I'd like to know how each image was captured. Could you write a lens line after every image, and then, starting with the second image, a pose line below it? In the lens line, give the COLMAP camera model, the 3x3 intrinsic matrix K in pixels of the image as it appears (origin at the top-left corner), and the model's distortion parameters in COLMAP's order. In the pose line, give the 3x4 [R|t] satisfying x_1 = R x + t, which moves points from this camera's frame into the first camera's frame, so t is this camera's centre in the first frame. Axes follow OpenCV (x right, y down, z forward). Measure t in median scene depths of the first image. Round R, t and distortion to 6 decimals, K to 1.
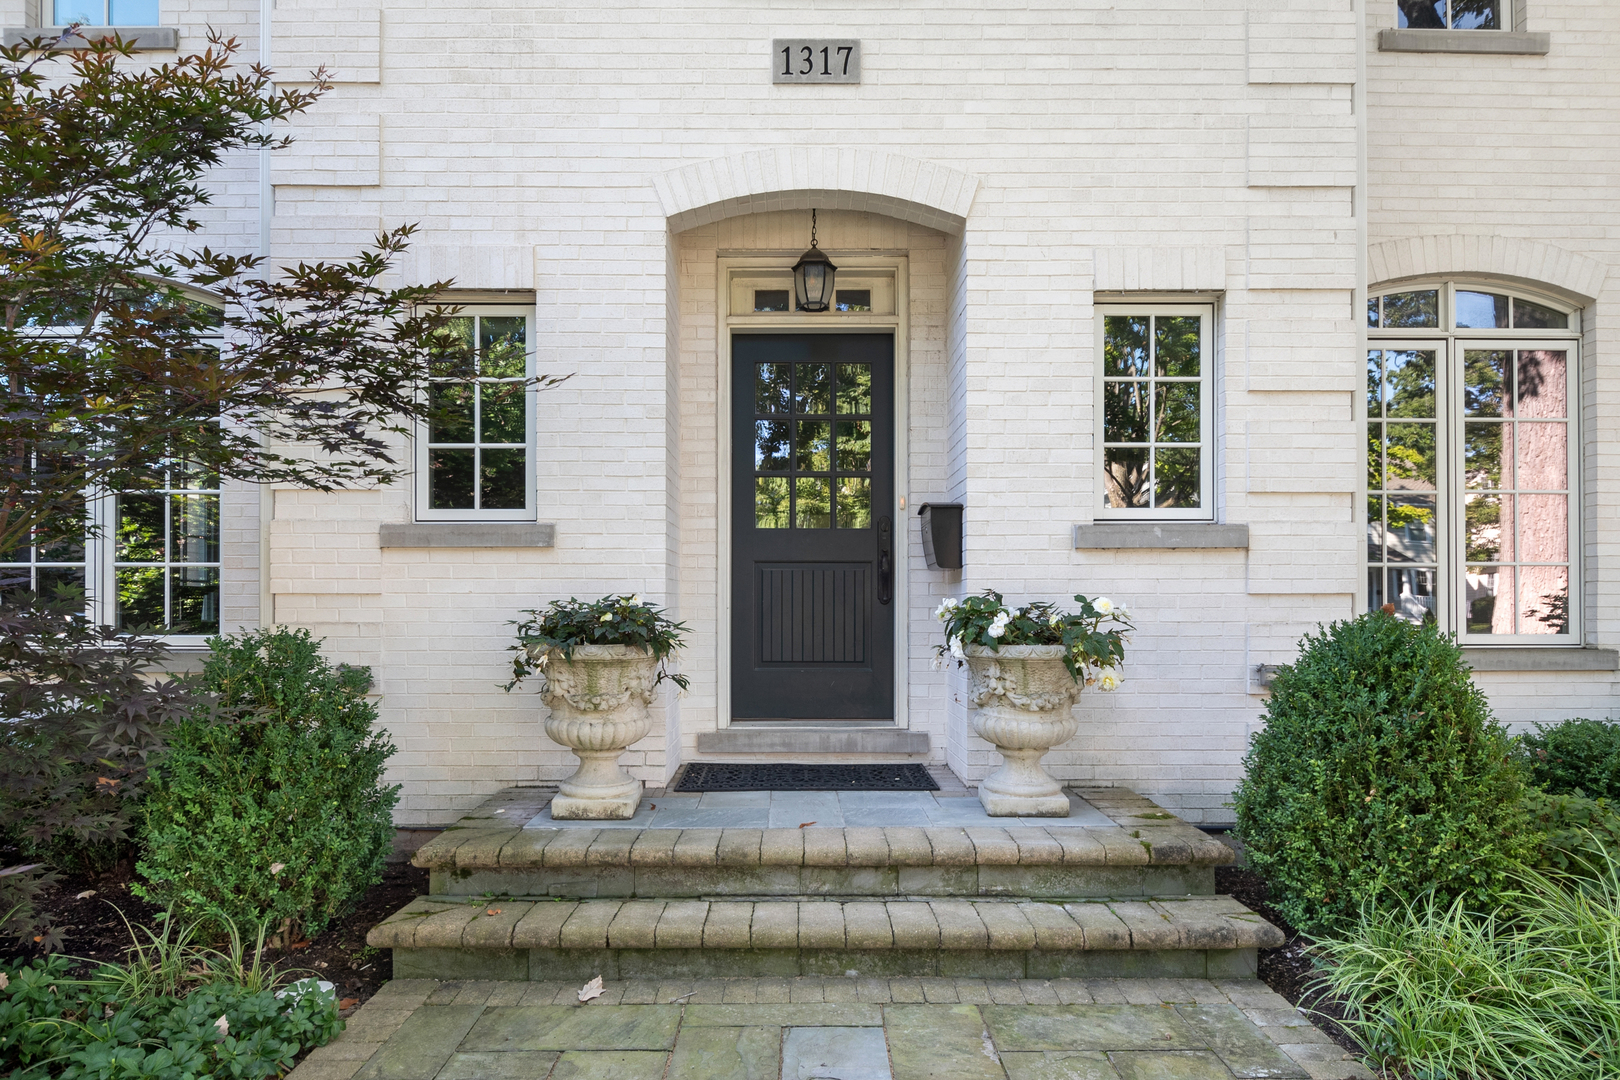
lens RADIAL K [[1007.4, 0, 844.5], [0, 1007.4, 533.9], [0, 0, 1]] dist [-0.005703, -0.002738]
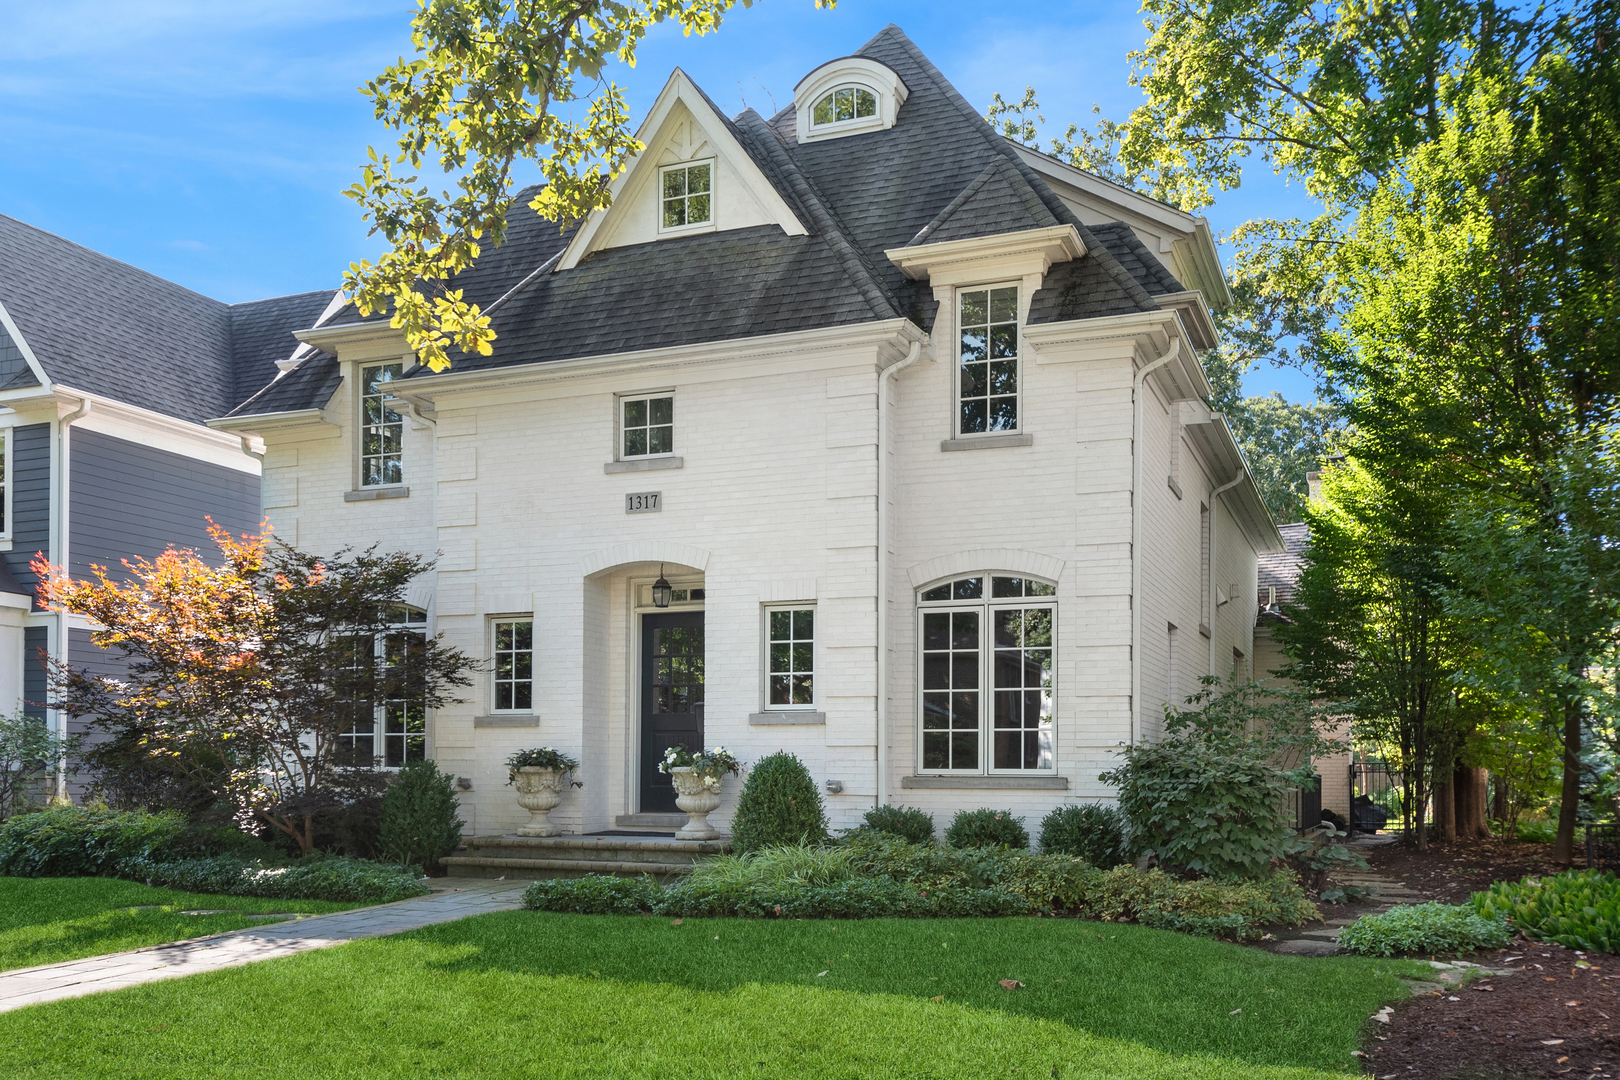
lens RADIAL K [[1422.7, 0, 810.0], [0, 1422.7, 540.0], [0, 0, 1]] dist [0.001877, -0.002032]
pose [[0.926550, -0.055809, -0.372009, 1.461600], [0.021801, 0.995238, -0.095007, -0.084087], [0.375540, 0.079919, 0.923354, -1.727937]]
